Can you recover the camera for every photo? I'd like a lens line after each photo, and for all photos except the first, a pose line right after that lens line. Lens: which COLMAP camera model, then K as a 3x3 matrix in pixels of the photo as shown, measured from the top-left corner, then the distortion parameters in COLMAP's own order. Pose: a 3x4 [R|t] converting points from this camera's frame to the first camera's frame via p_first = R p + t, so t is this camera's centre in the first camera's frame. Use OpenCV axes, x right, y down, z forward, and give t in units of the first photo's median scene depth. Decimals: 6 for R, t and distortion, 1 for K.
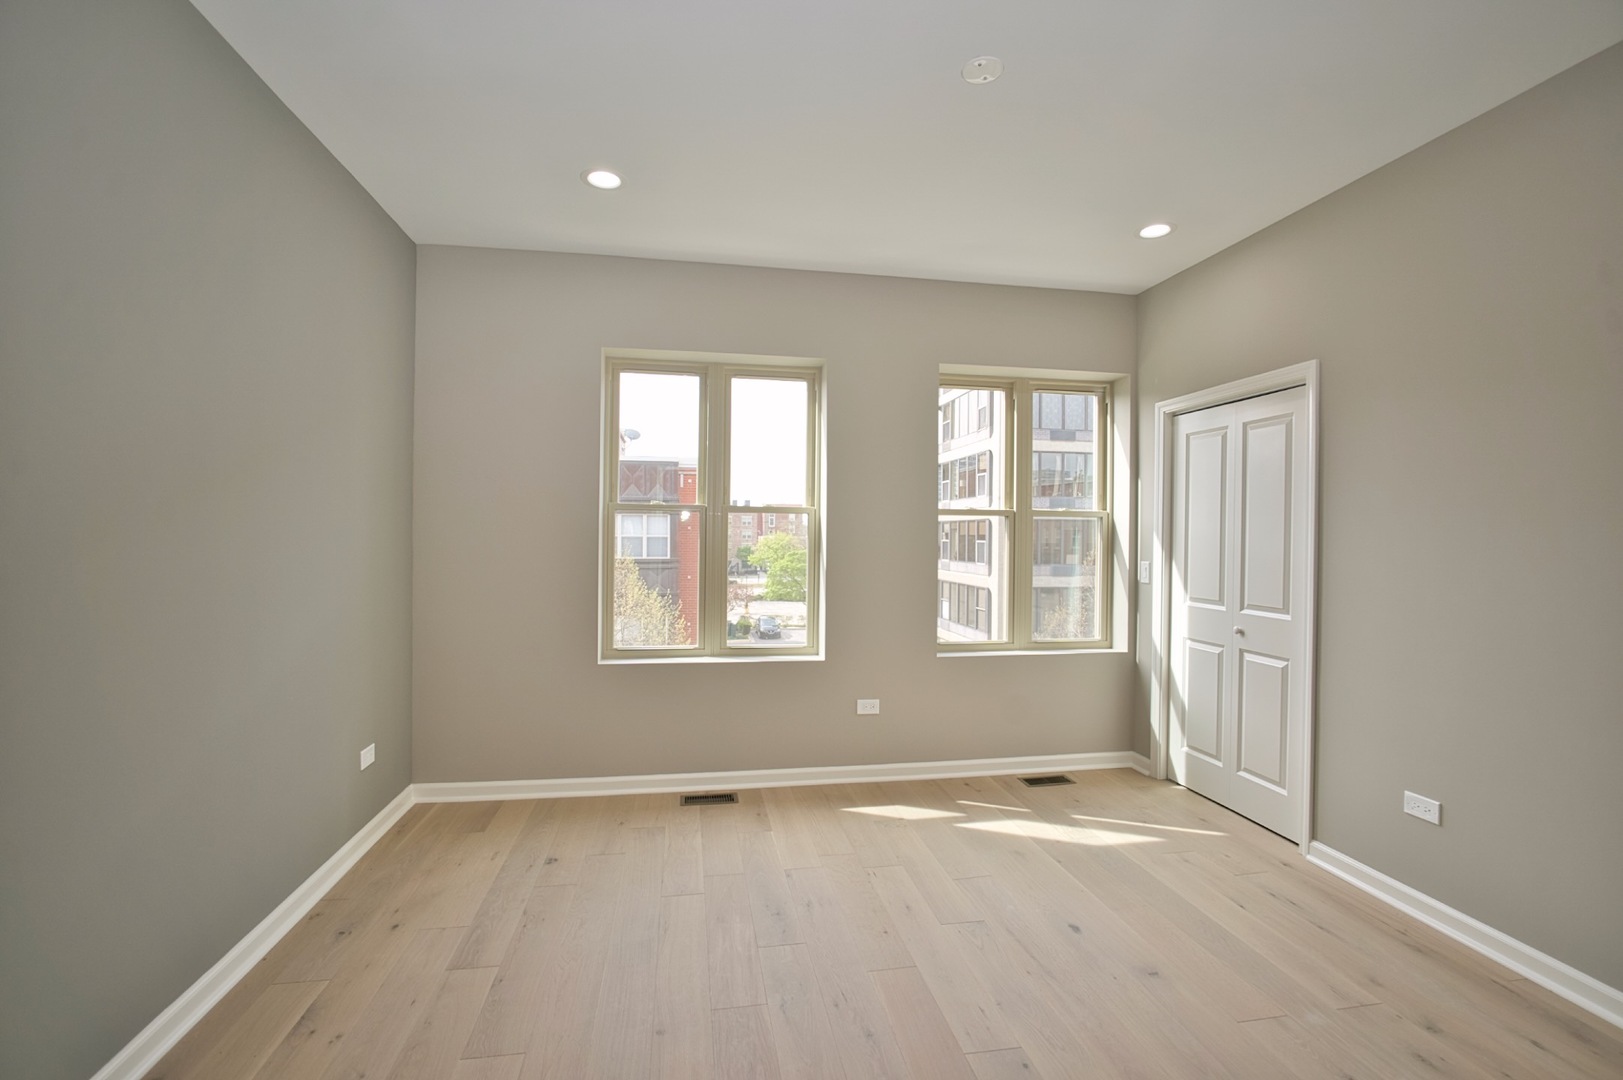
lens RADIAL K [[708.2, 0, 790.3], [0, 708.2, 527.4], [0, 0, 1]] dist [-0.019068, 0.005056]
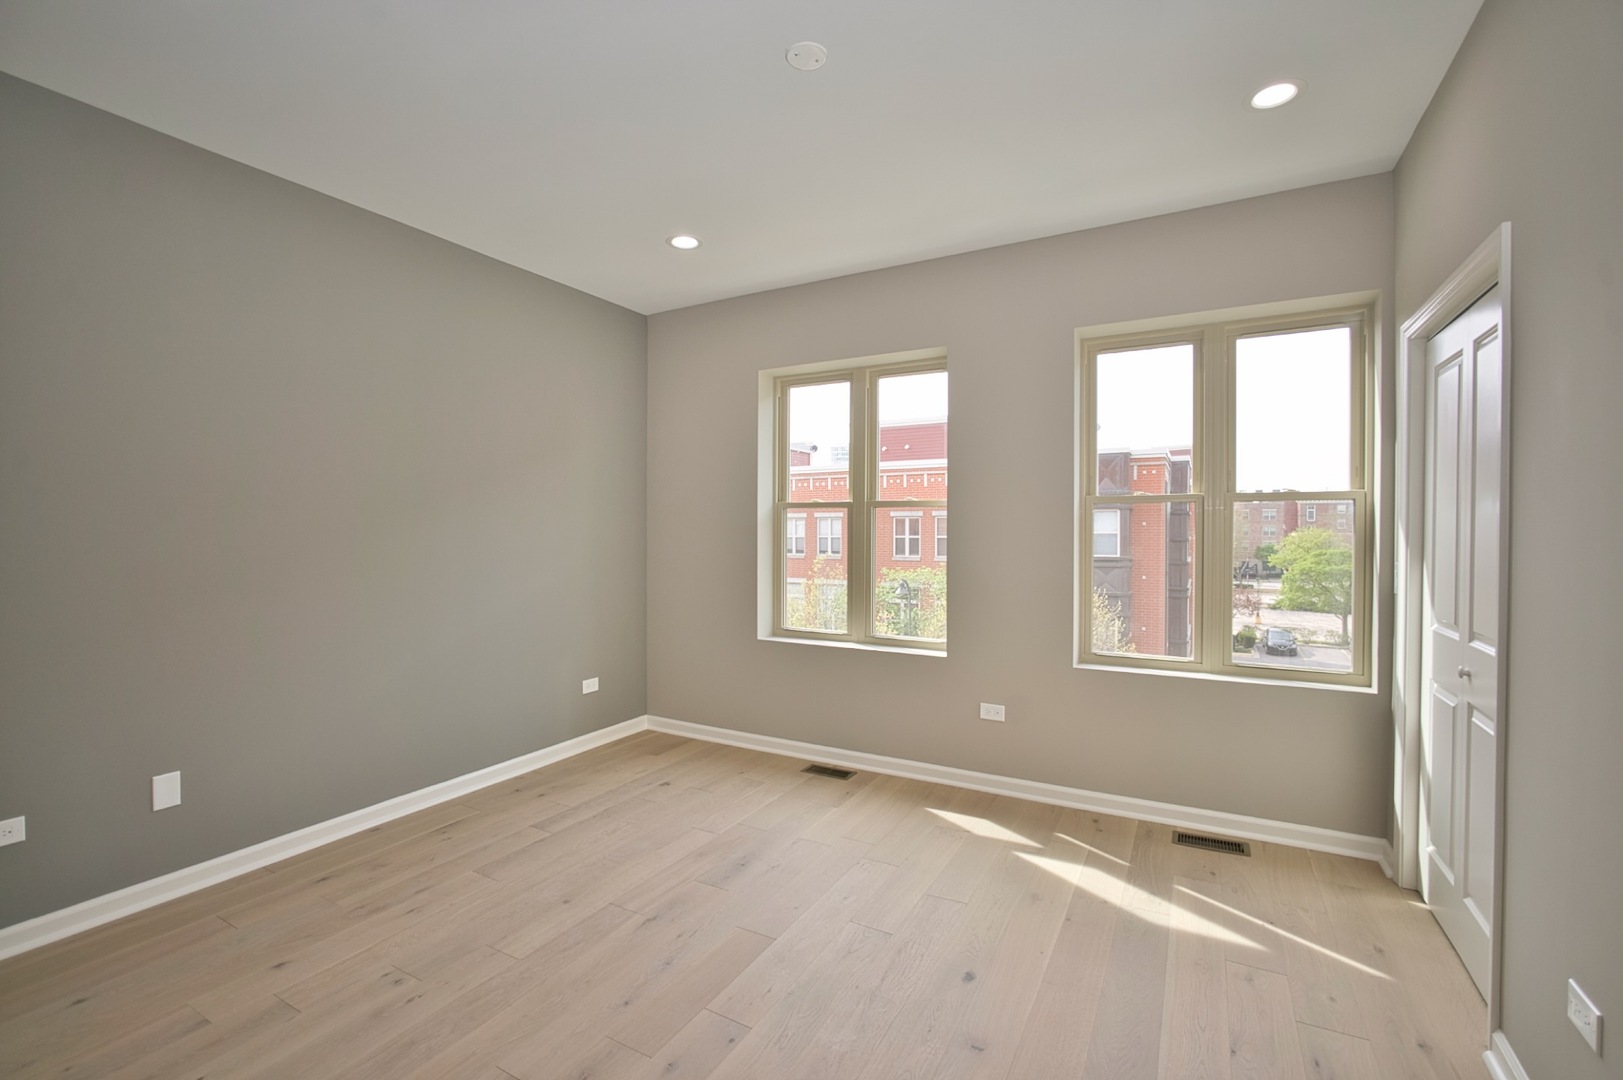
lens RADIAL K [[708.2, 0, 787.8], [0, 708.2, 531.6], [0, 0, 1]] dist [-0.019068, 0.005056]
pose [[0.770890, -0.007965, -0.636919, 0.534733], [0.013956, 0.999893, 0.004386, 0.011461], [0.636816, -0.012270, 0.770918, 0.133134]]
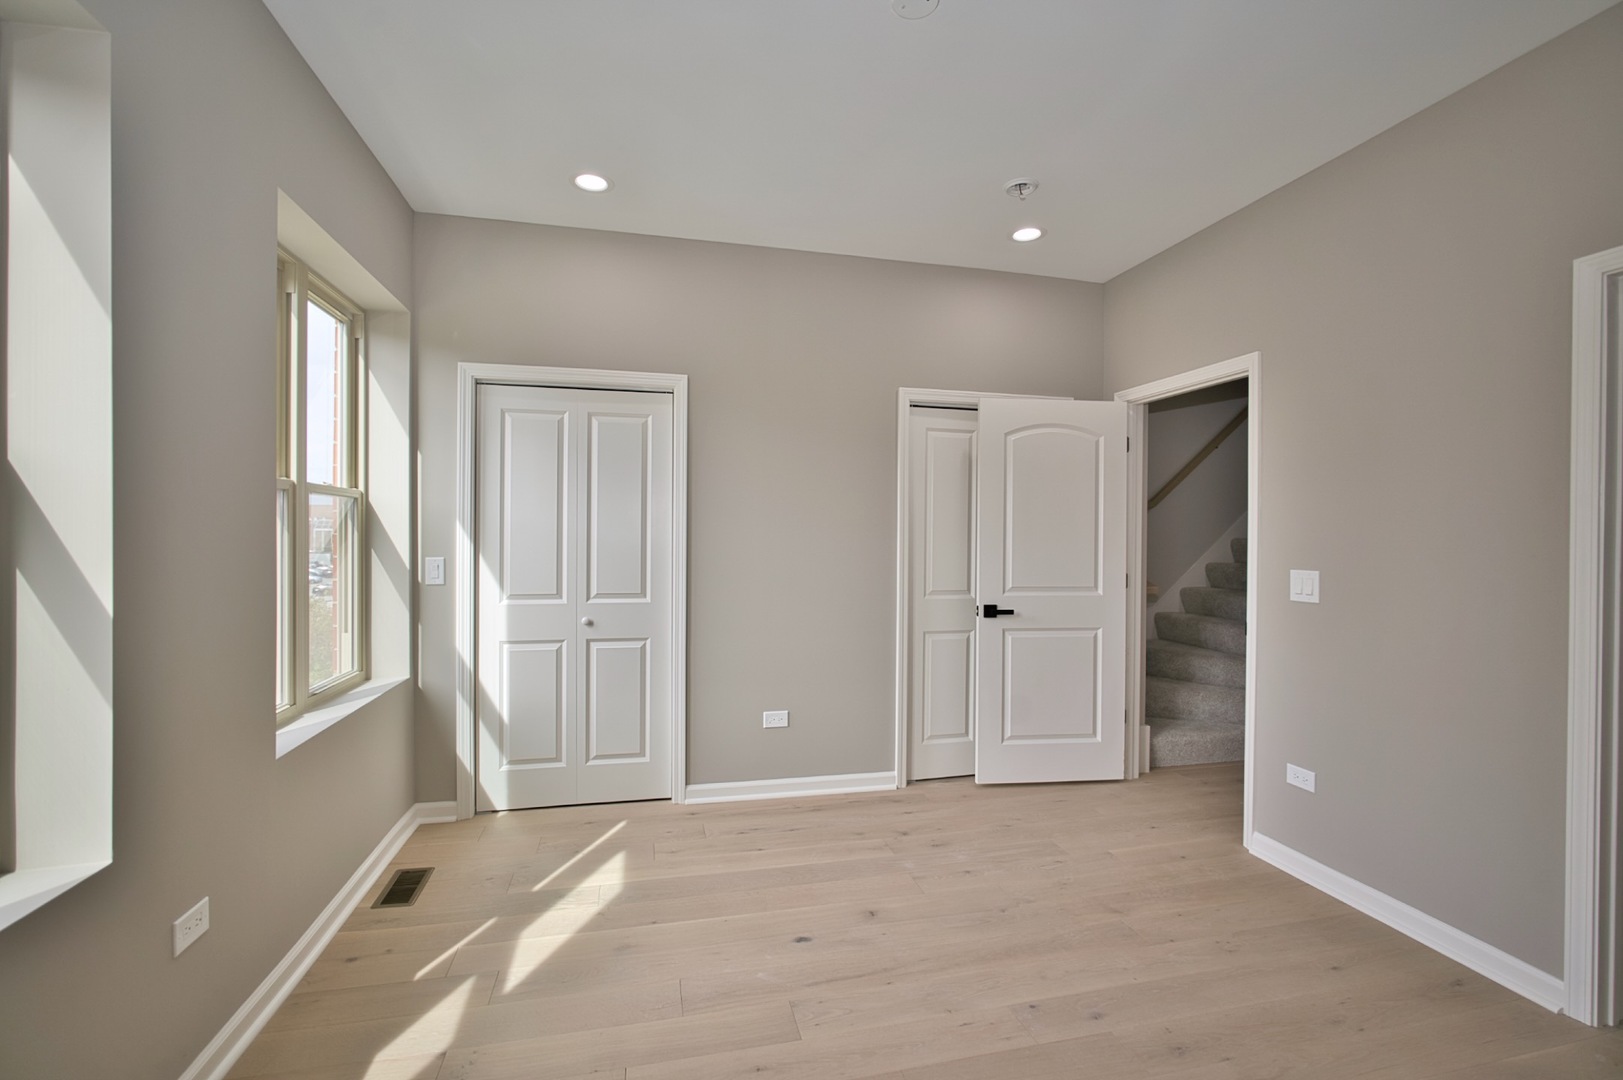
lens RADIAL K [[708.2, 0, 814.2], [0, 708.2, 537.8], [0, 0, 1]] dist [-0.019068, 0.005056]
pose [[-0.088165, -0.011217, 0.996043, -0.362845], [-0.018922, 0.999775, 0.009584, 0.012217], [-0.995926, -0.018002, -0.088357, 0.727683]]
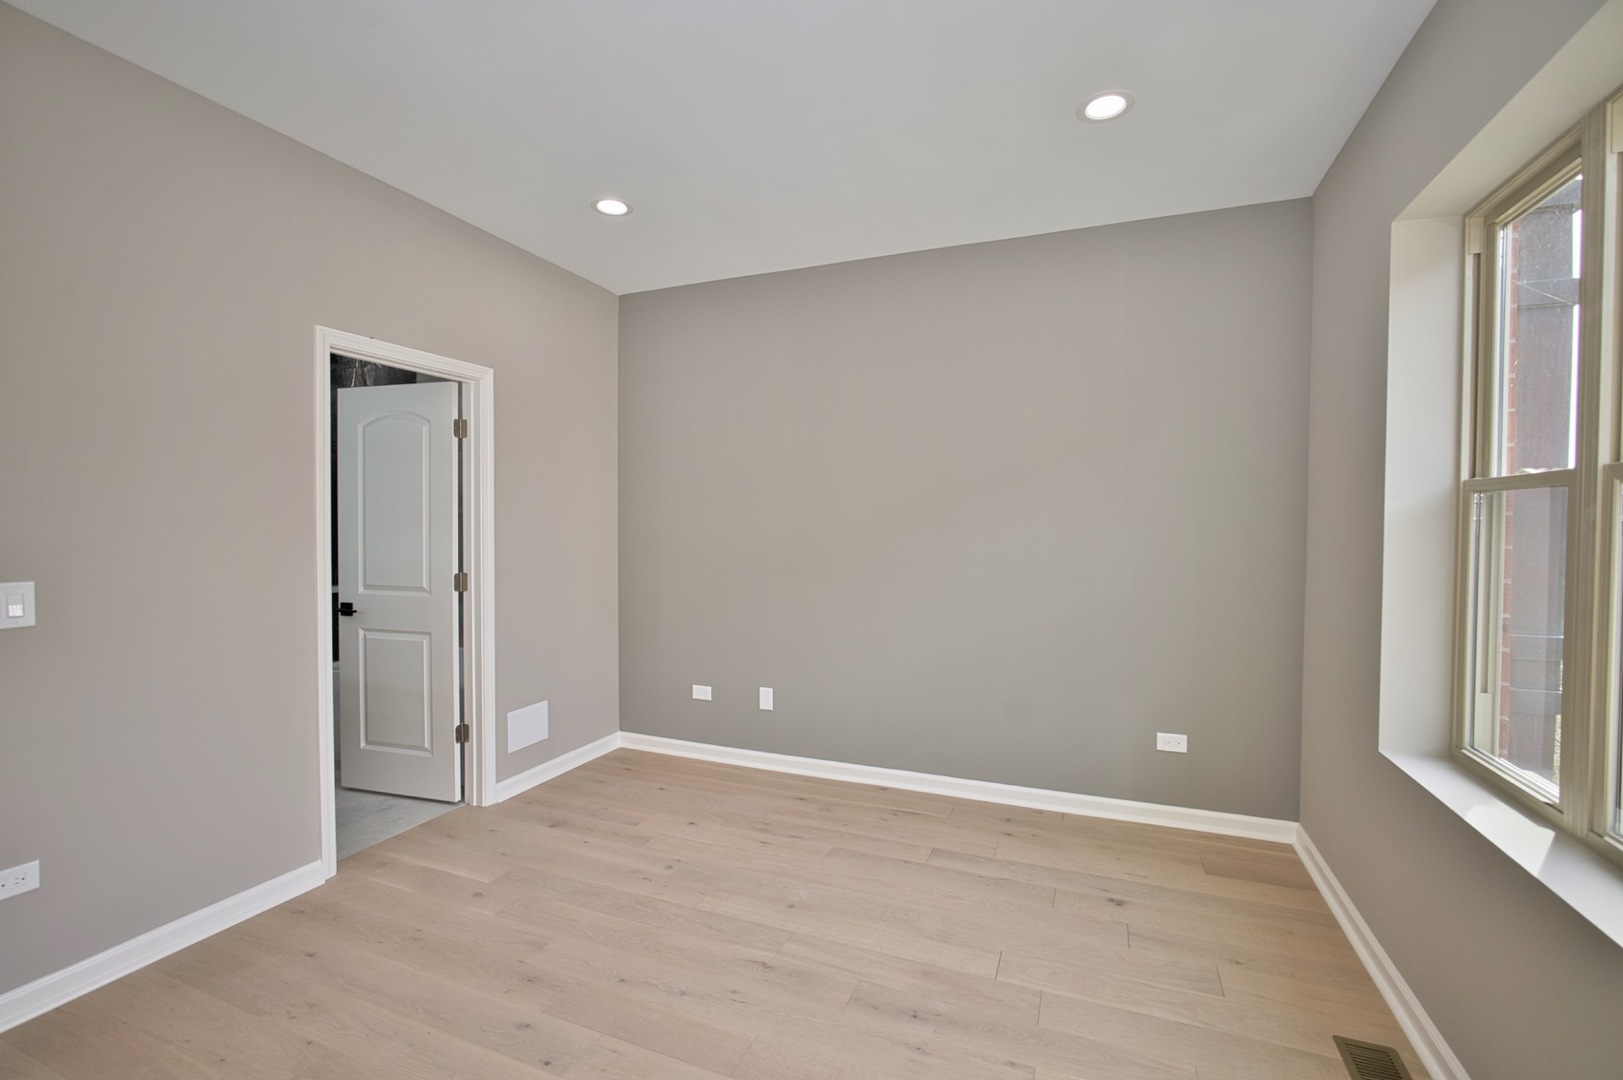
lens RADIAL K [[708.2, 0, 806.1], [0, 708.2, 529.7], [0, 0, 1]] dist [-0.019068, 0.005056]
pose [[-0.515819, -0.001657, -0.856696, 0.503871], [-0.001752, 0.999998, -0.000879, 0.008554], [0.856696, 0.001048, -0.515821, 0.922192]]
